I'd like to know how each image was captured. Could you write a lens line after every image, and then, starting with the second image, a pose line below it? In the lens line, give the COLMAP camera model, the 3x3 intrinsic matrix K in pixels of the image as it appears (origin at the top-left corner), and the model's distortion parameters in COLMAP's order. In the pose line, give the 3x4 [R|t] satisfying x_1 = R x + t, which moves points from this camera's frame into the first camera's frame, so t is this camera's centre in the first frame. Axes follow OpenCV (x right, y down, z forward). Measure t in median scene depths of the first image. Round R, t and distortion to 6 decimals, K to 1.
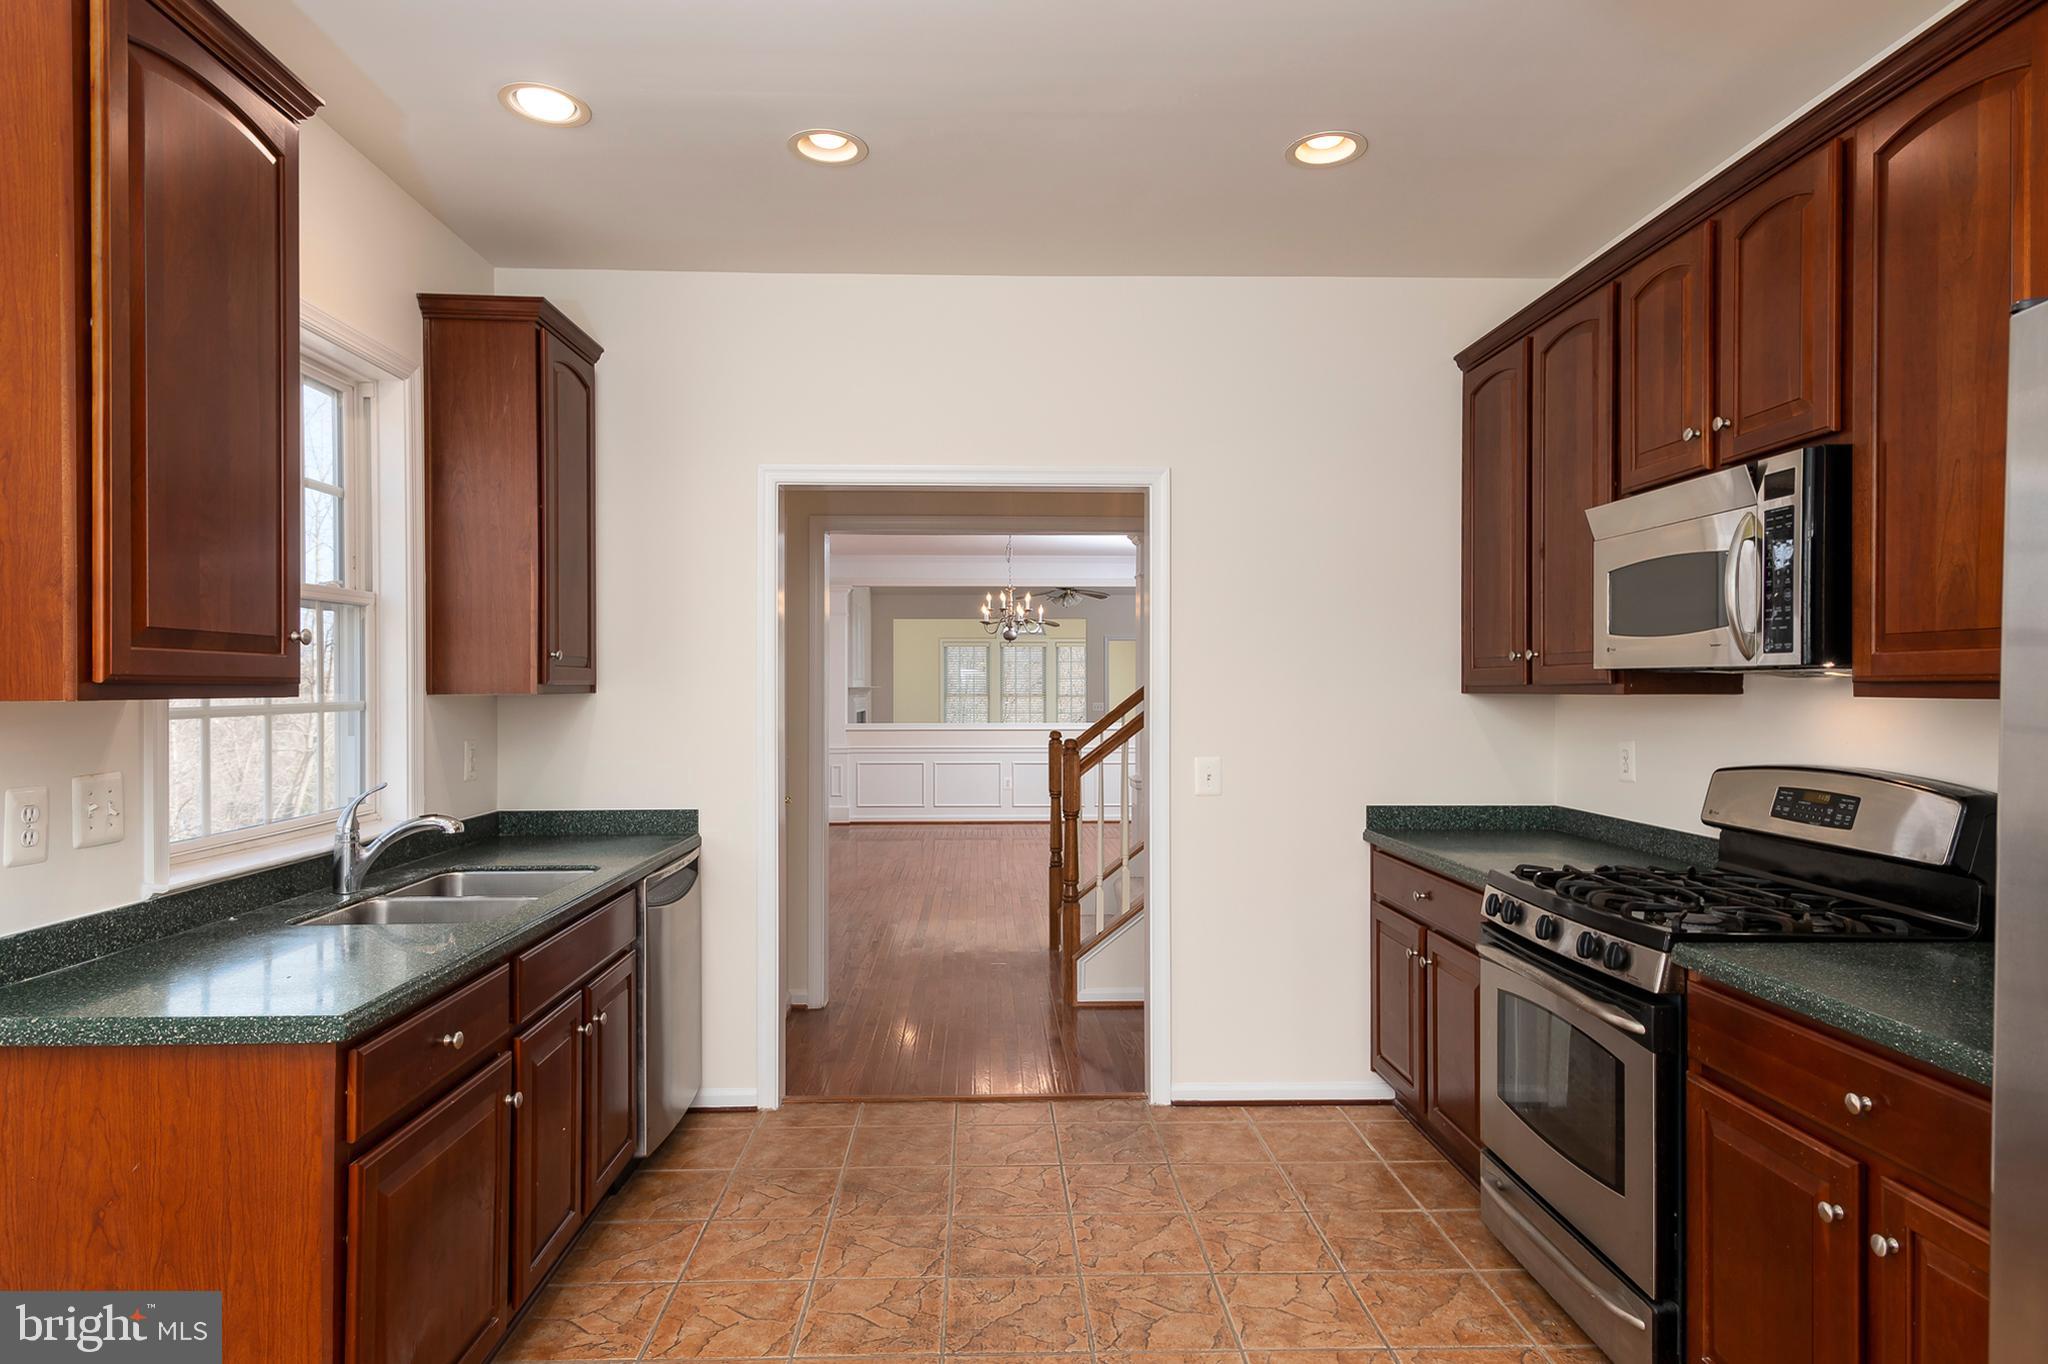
lens RADIAL K [[1143.2, 0, 1004.6], [0, 1143.2, 694.5], [0, 0, 1]] dist [0.037105, -0.027182]
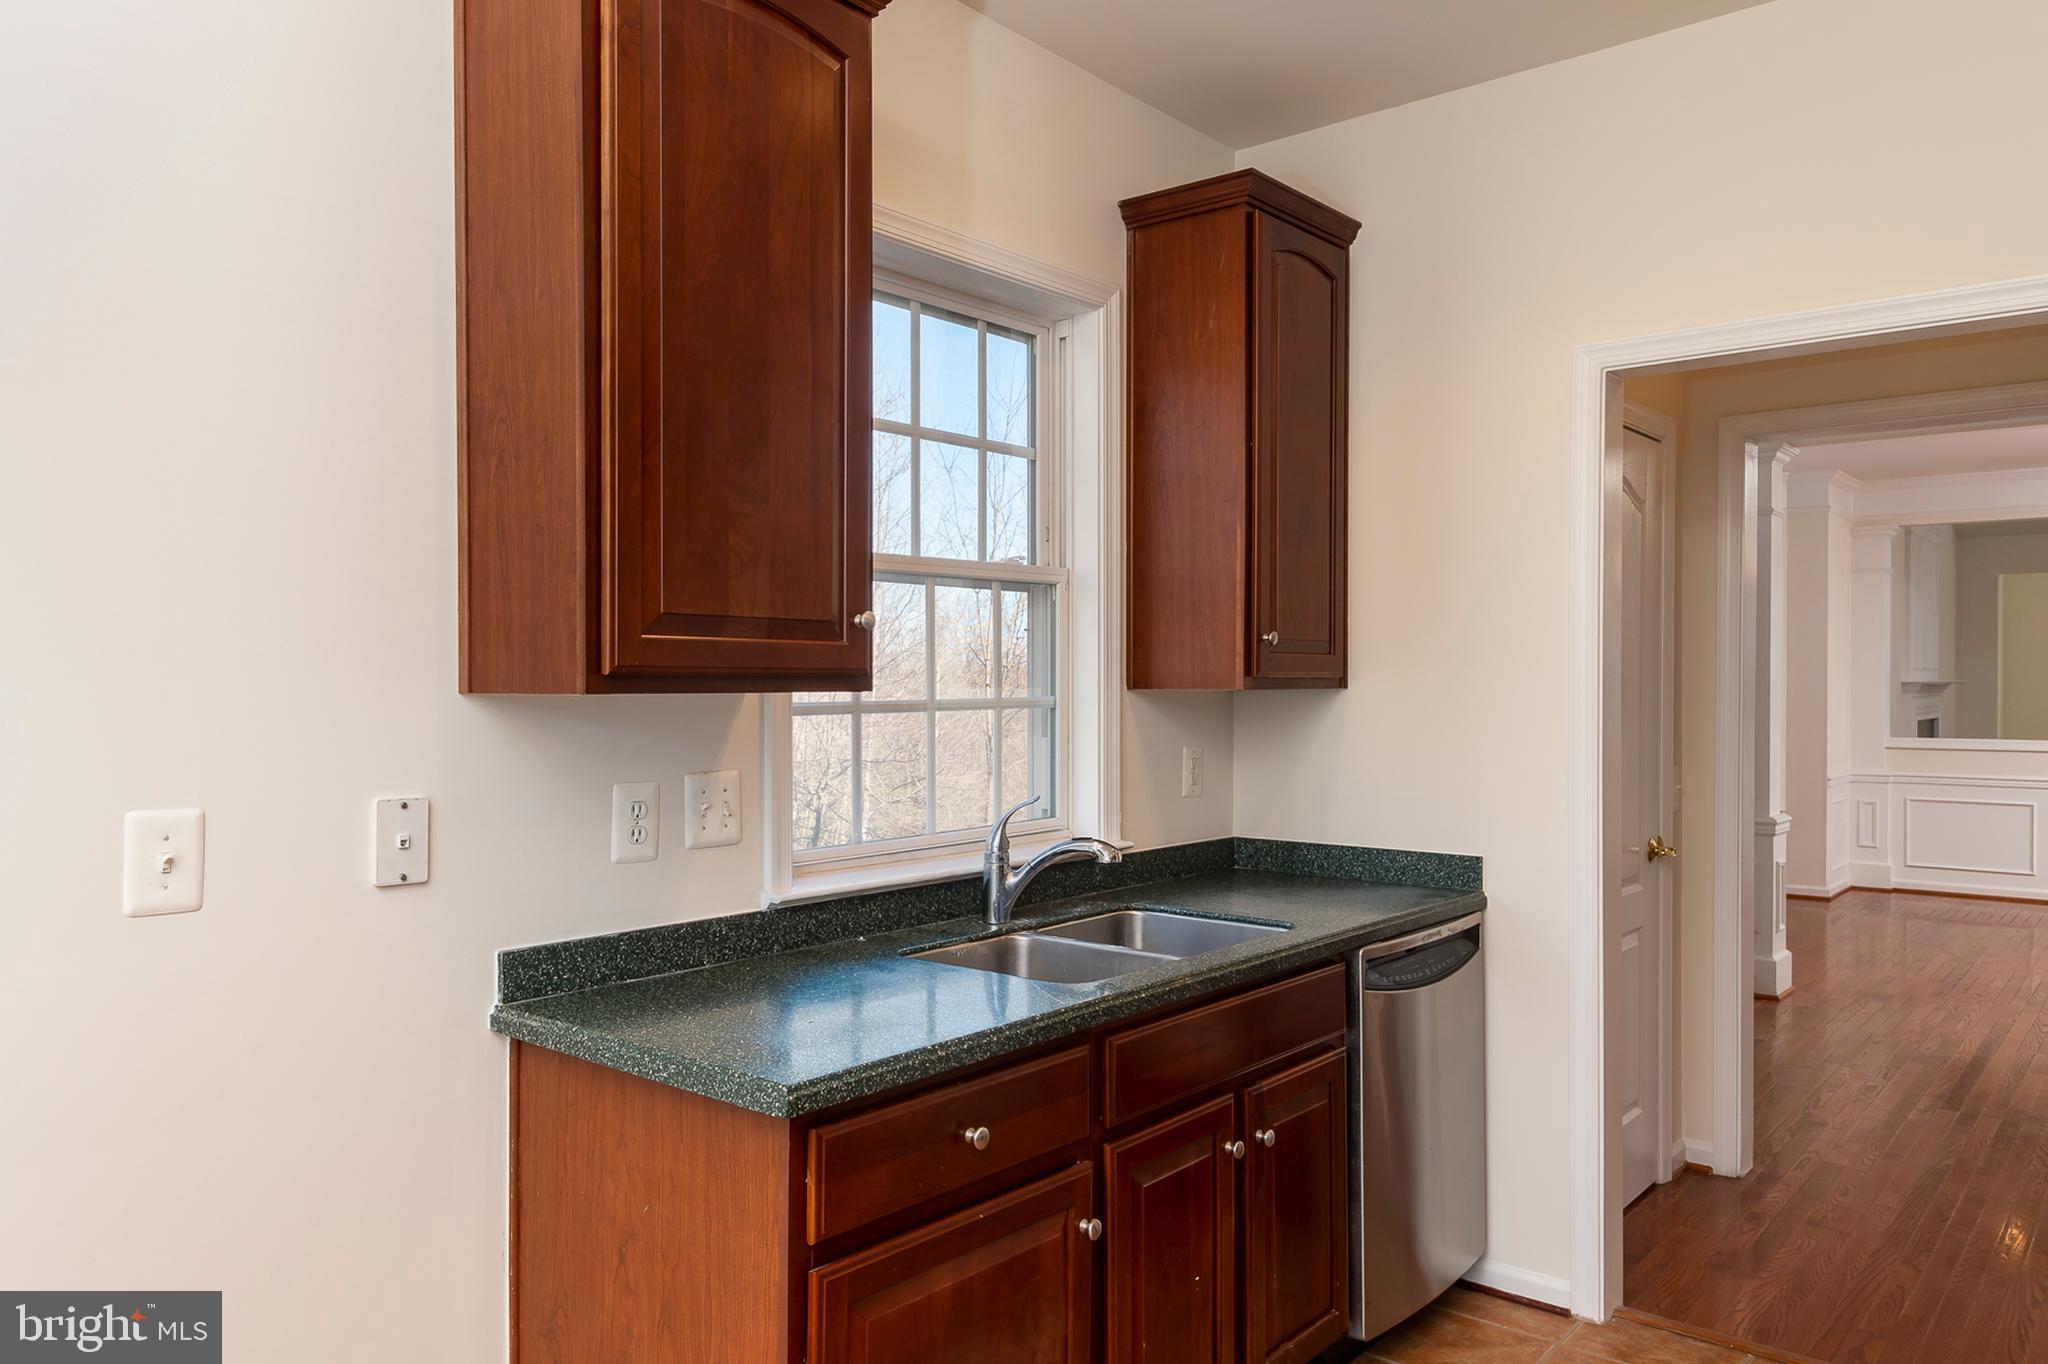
lens RADIAL K [[1414.0, 0, 974.2], [0, 1414.0, 694.2], [0, 0, 1]] dist [0.035251, -0.028344]
pose [[0.739064, 0.007627, -0.673592, 0.118772], [-0.005579, 0.999971, 0.005202, -0.001365], [0.673612, -0.000086, 0.739085, 0.220757]]
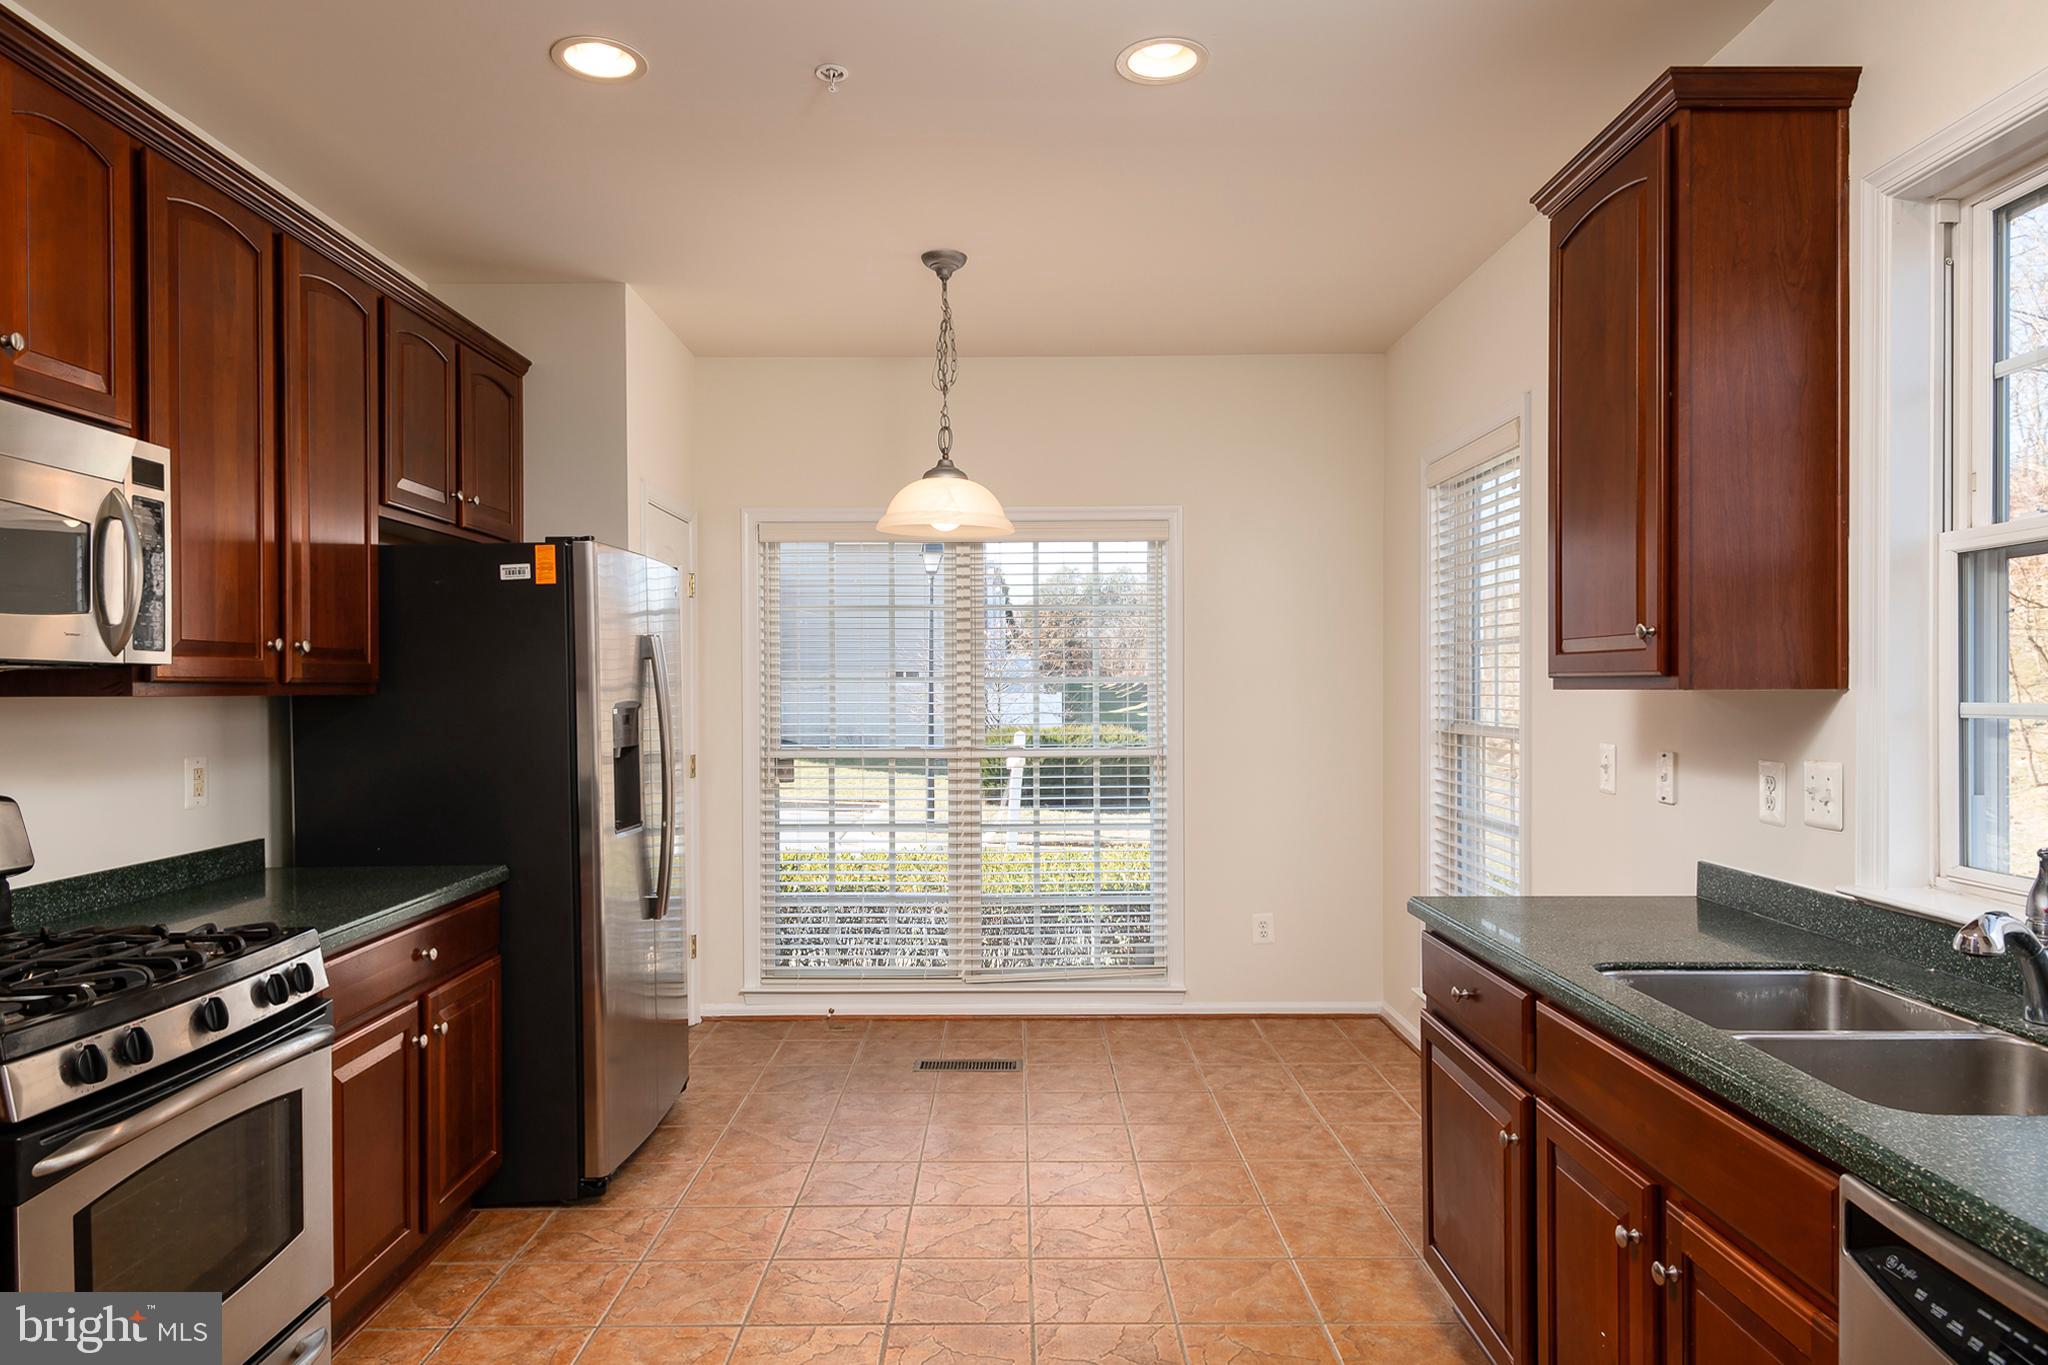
lens RADIAL K [[1264.4, 0, 1007.2], [0, 1264.4, 694.2], [0, 0, 1]] dist [0.038097, -0.026070]
pose [[-0.999546, 0.004551, 0.029789, -0.055063], [0.004938, 0.999904, 0.012911, -0.008512], [-0.029727, 0.013052, -0.999473, 1.682748]]
